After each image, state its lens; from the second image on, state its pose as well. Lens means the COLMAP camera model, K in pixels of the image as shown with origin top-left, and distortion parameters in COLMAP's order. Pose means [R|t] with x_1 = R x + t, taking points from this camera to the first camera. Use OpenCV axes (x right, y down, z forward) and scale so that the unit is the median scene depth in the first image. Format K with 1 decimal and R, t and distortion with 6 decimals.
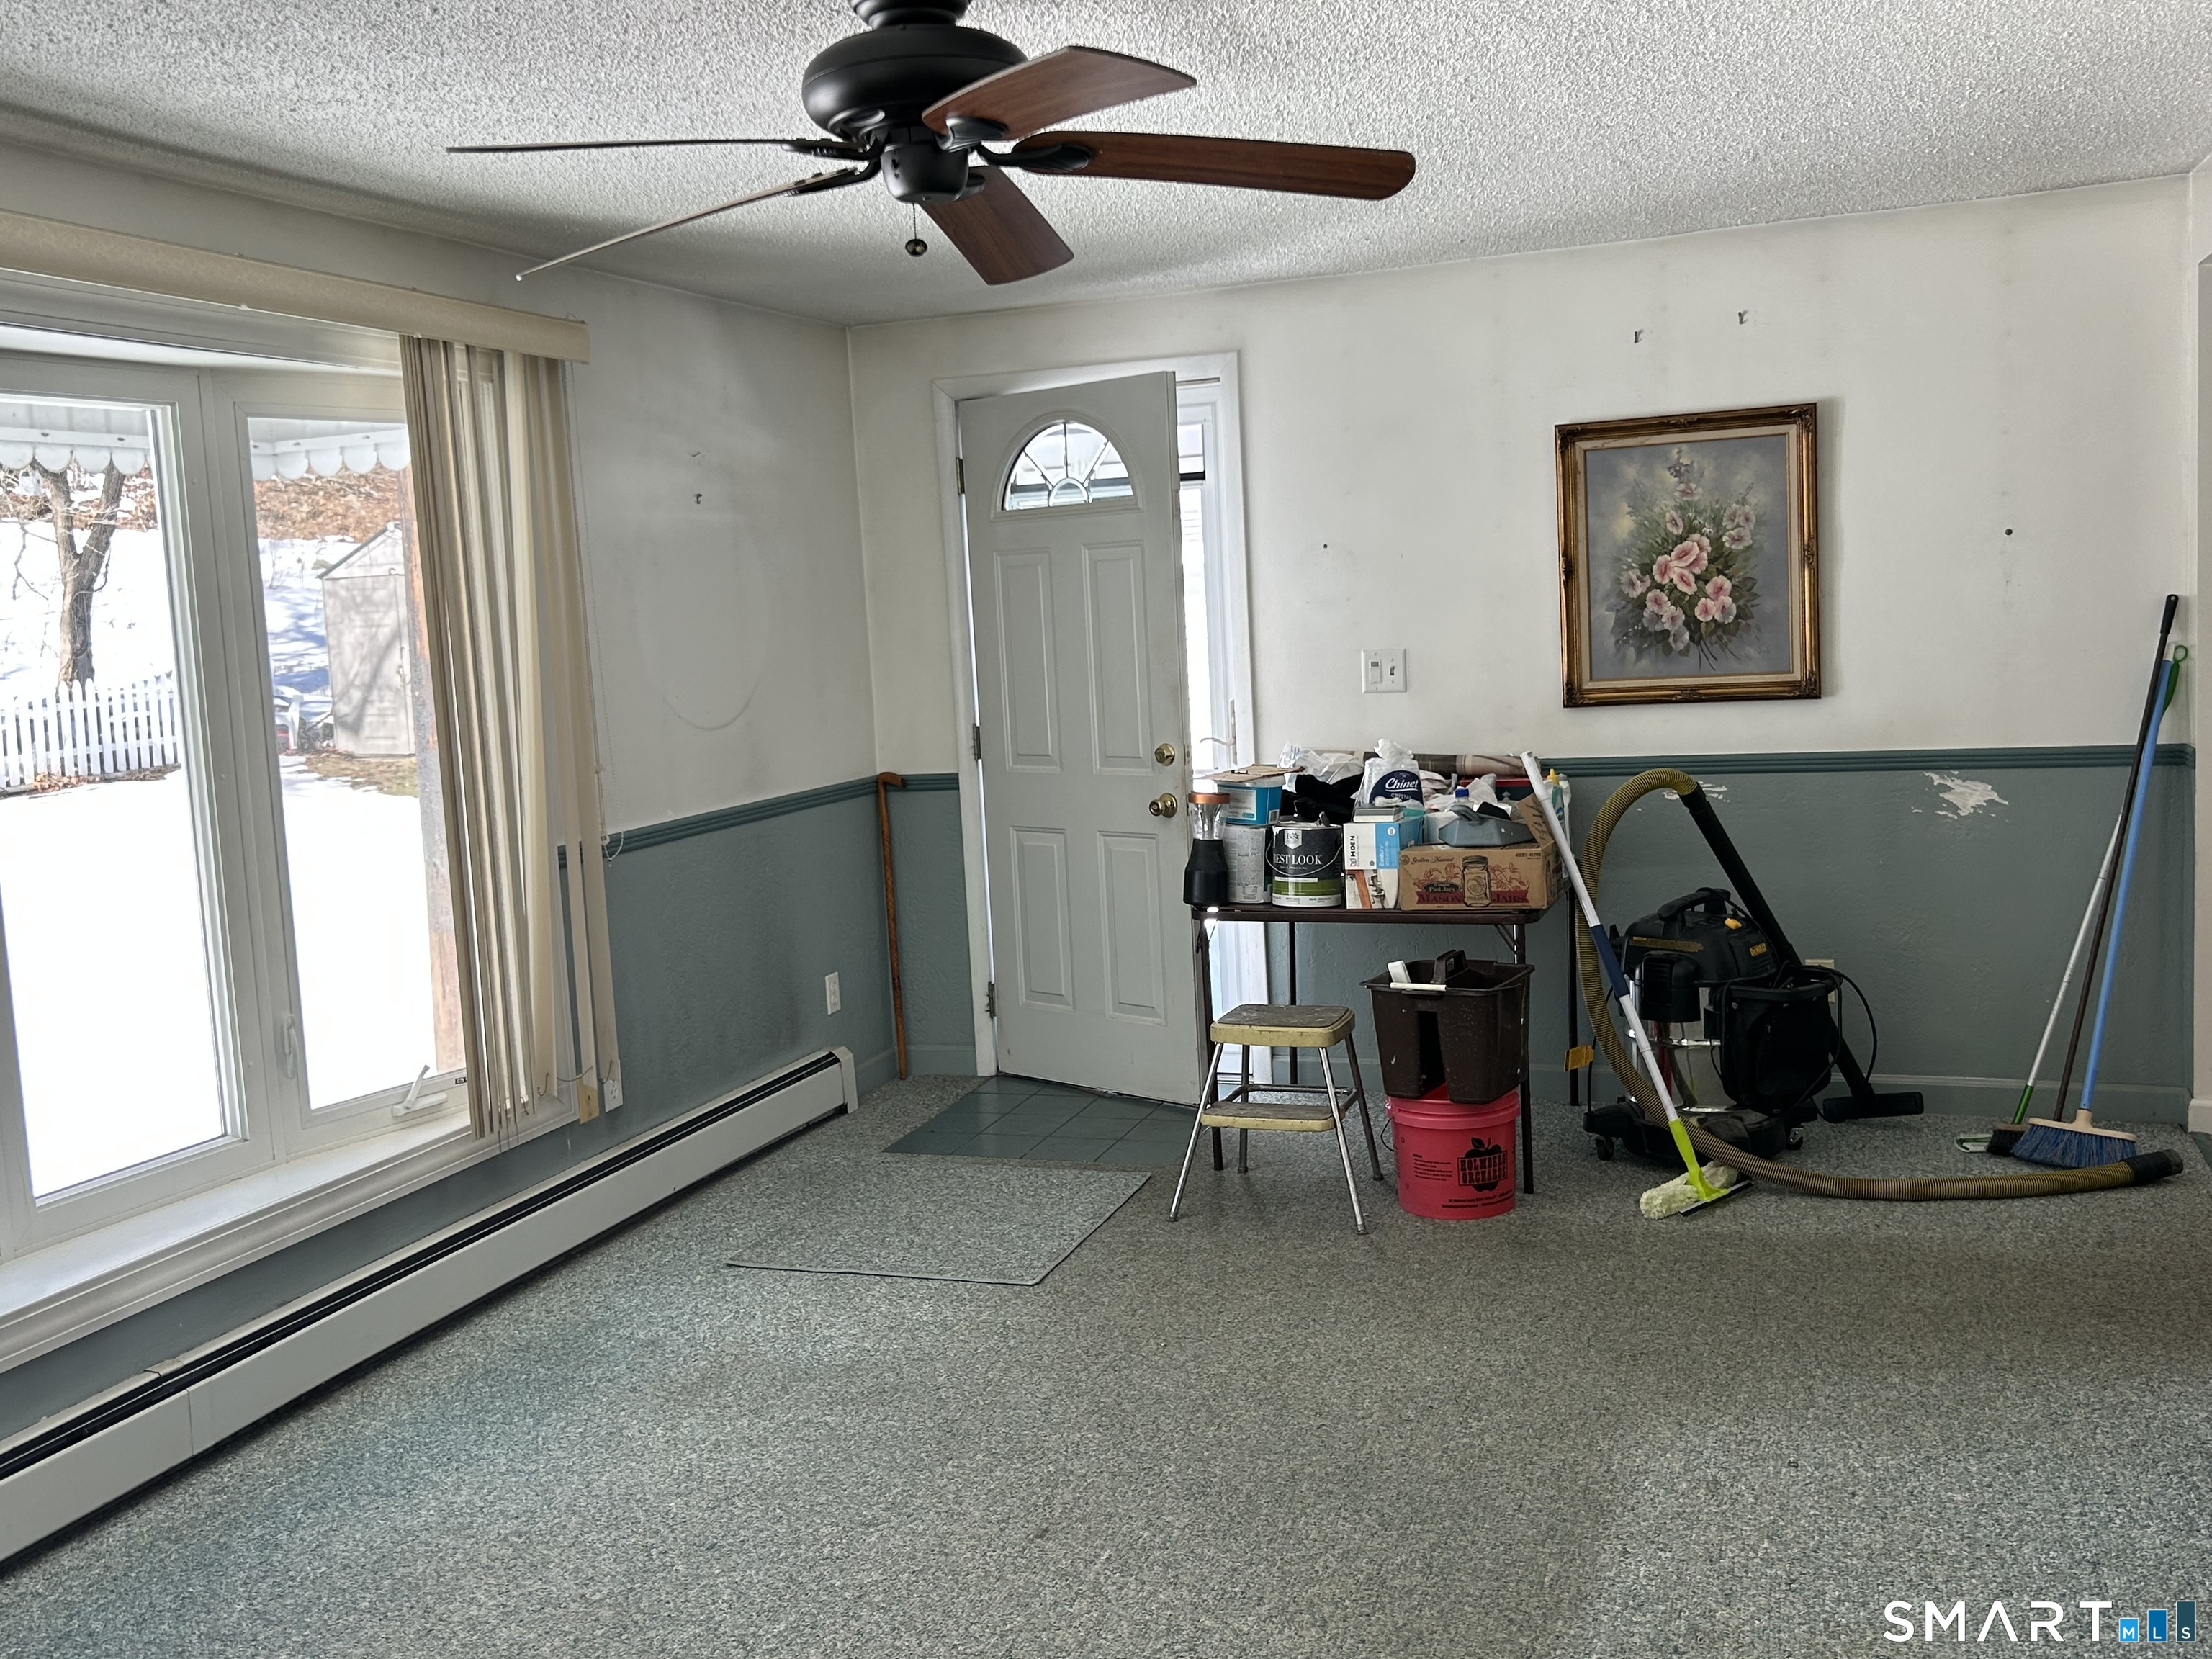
lens RADIAL K [[2045.3, 0, 1106.8], [0, 2045.3, 834.1], [0, 0, 1]] dist [0.050719, 0.000000]
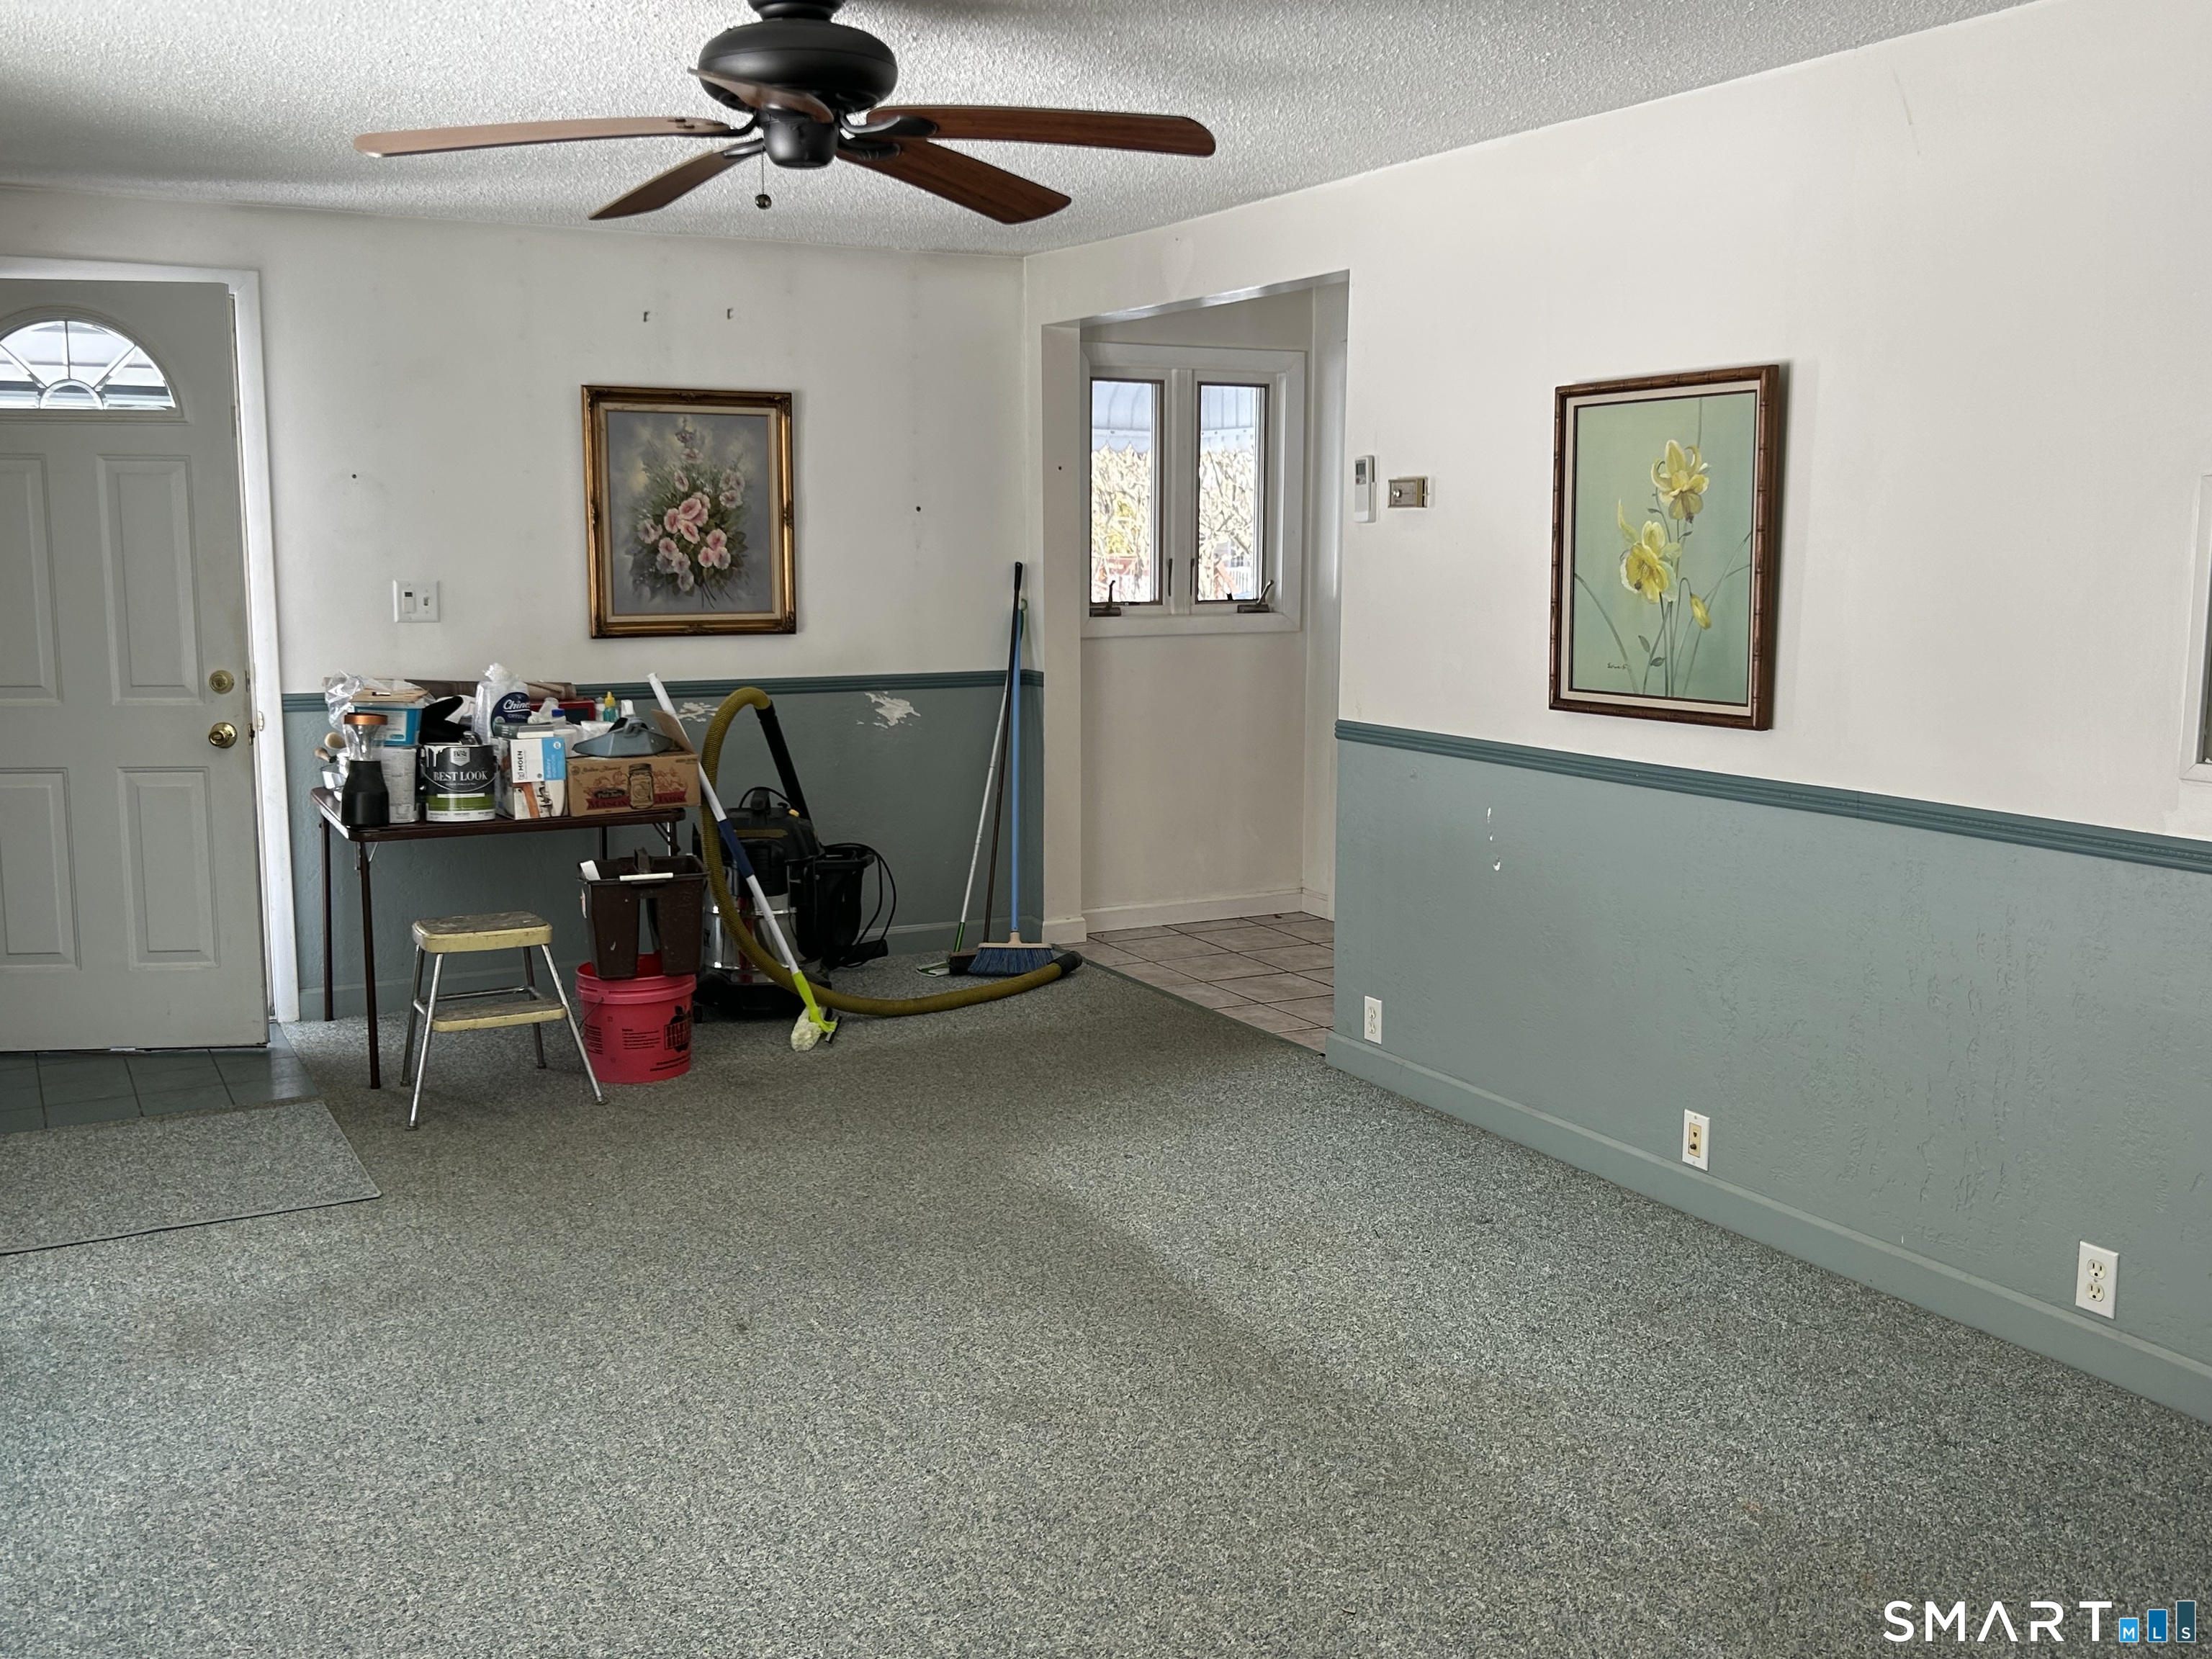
lens RADIAL K [[2045.3, 0, 1128.6], [0, 2045.3, 830.9], [0, 0, 1]] dist [0.050719, 0.000000]
pose [[0.648910, -0.059201, 0.758558, -0.478208], [0.050287, 0.998126, 0.034879, 0.020376], [-0.759201, 0.015512, 0.650671, 0.049548]]
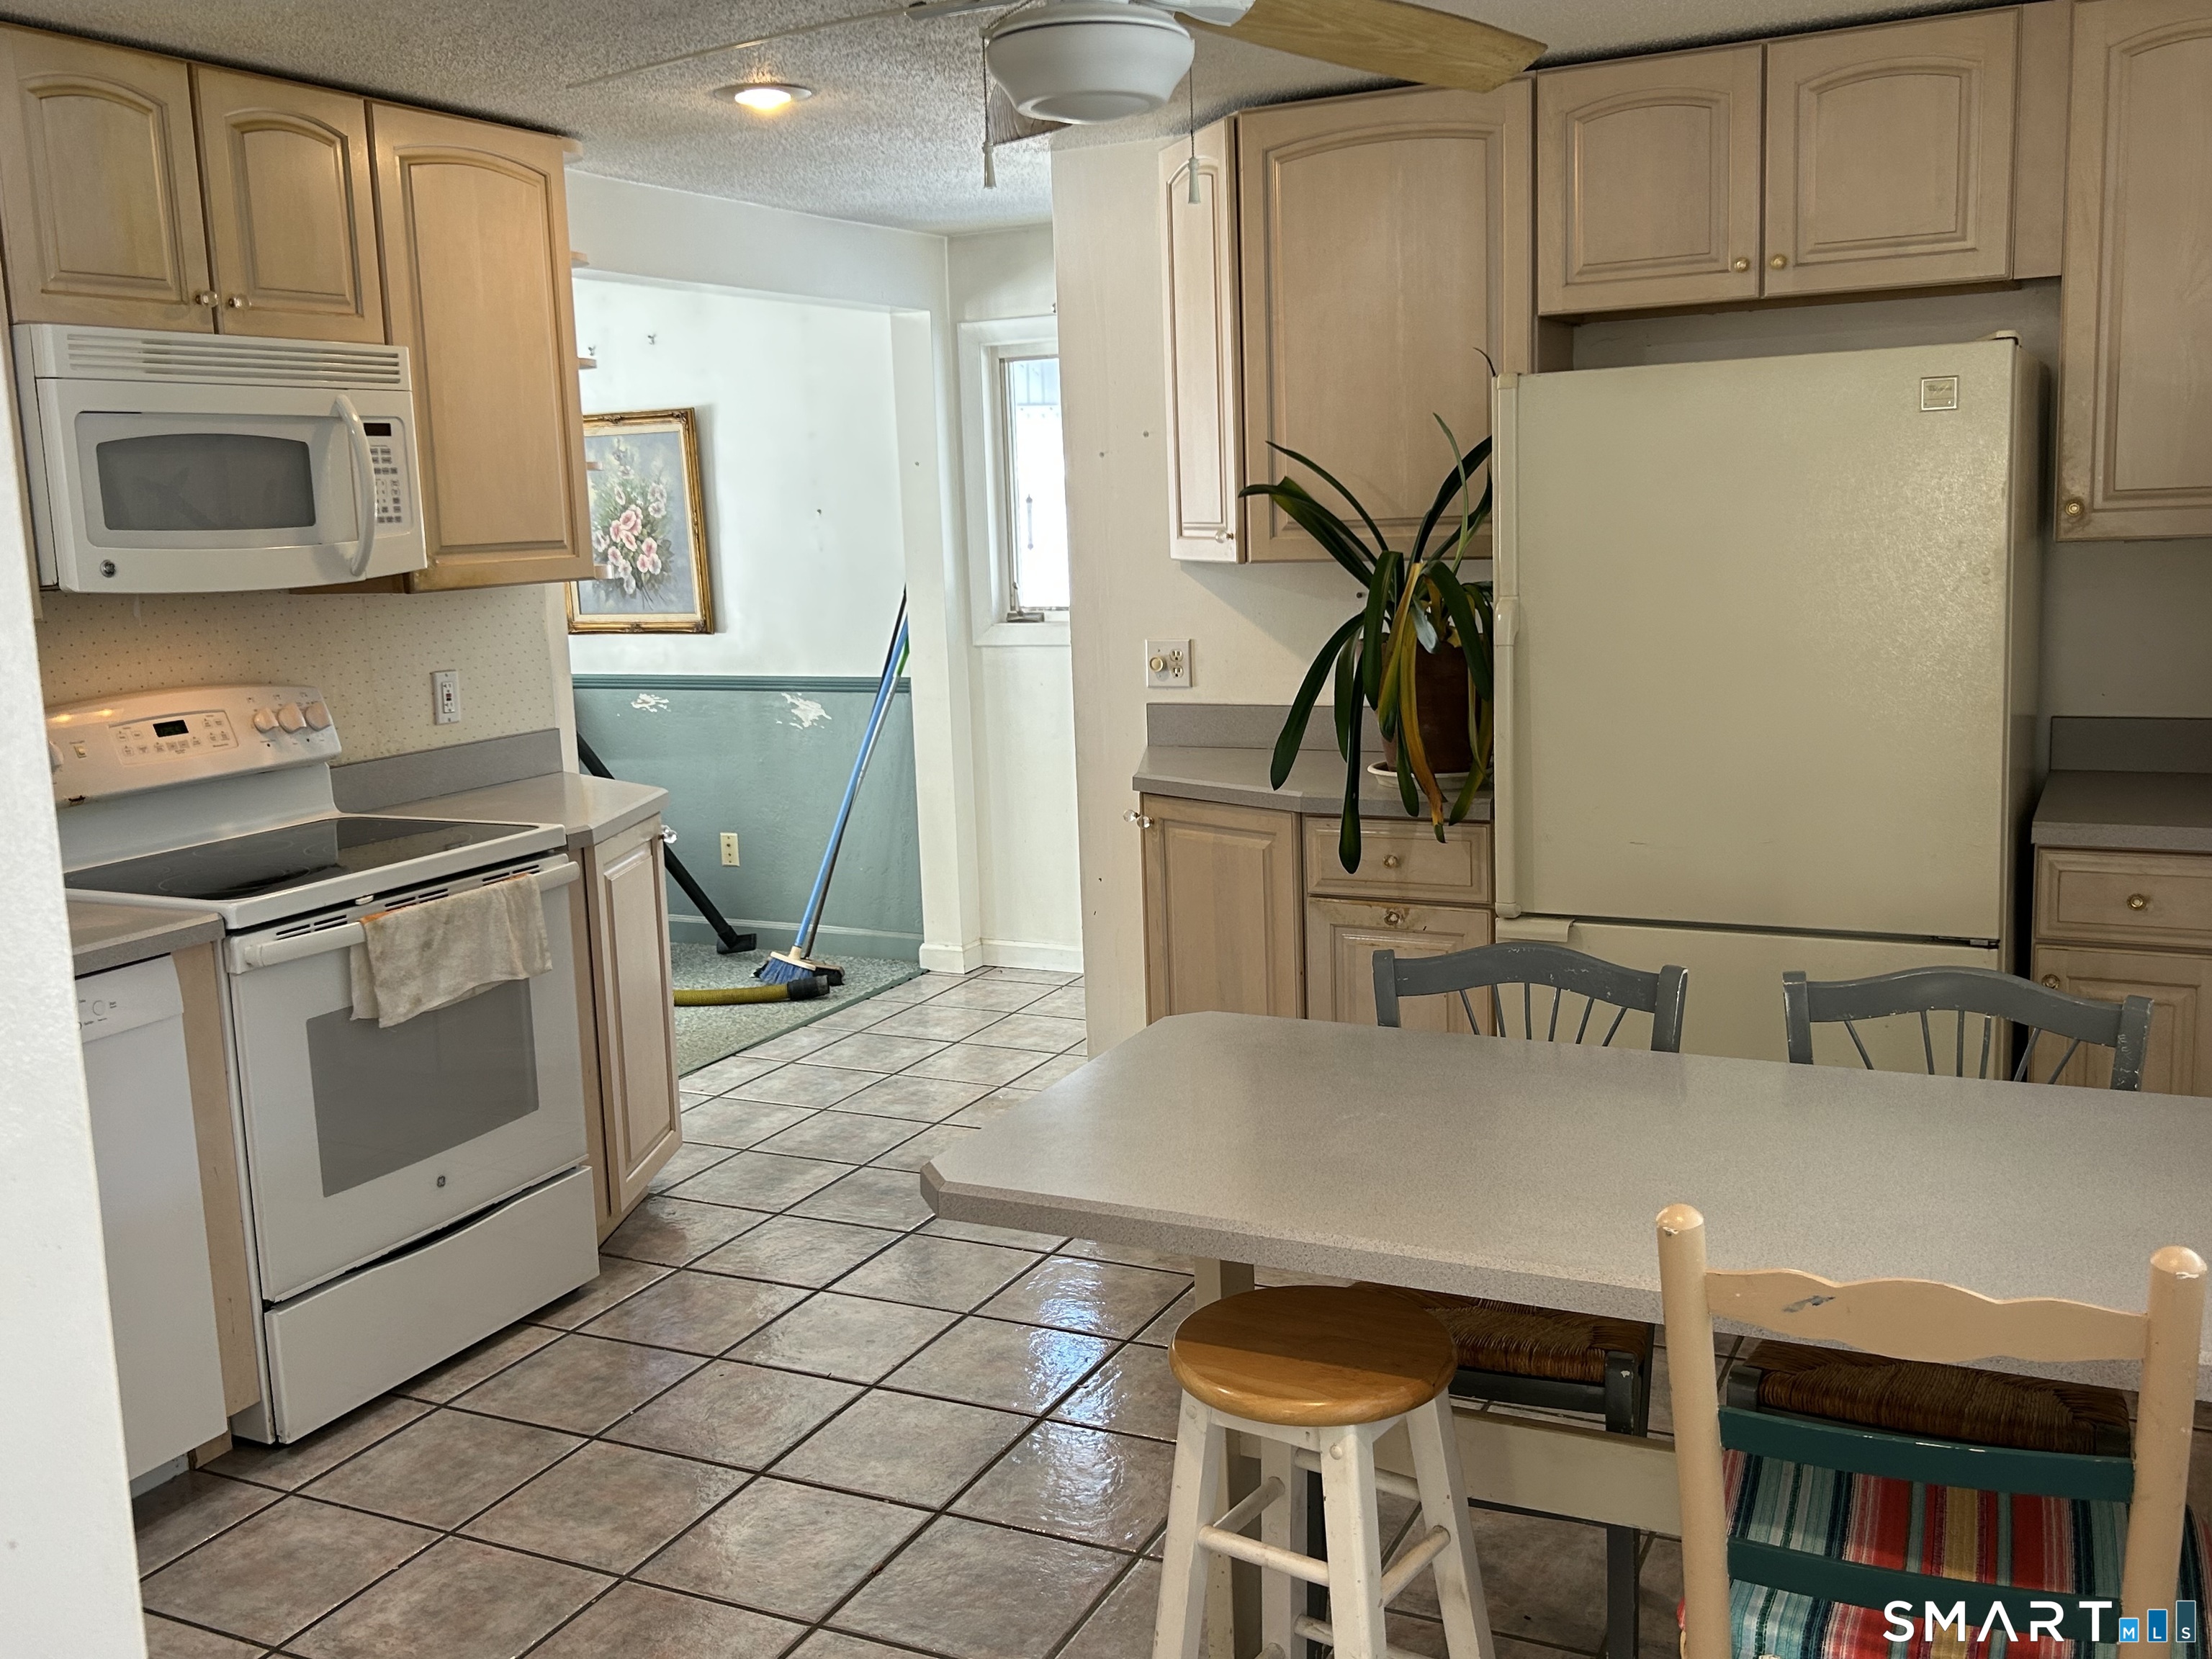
lens RADIAL K [[2045.3, 0, 1107.5], [0, 2045.3, 809.2], [0, 0, 1]] dist [0.050719, 0.000000]
pose [[0.993364, 0.029990, -0.111032, 0.765026], [-0.025587, 0.998837, 0.040865, -0.014829], [0.112128, -0.037753, 0.992976, -0.275600]]
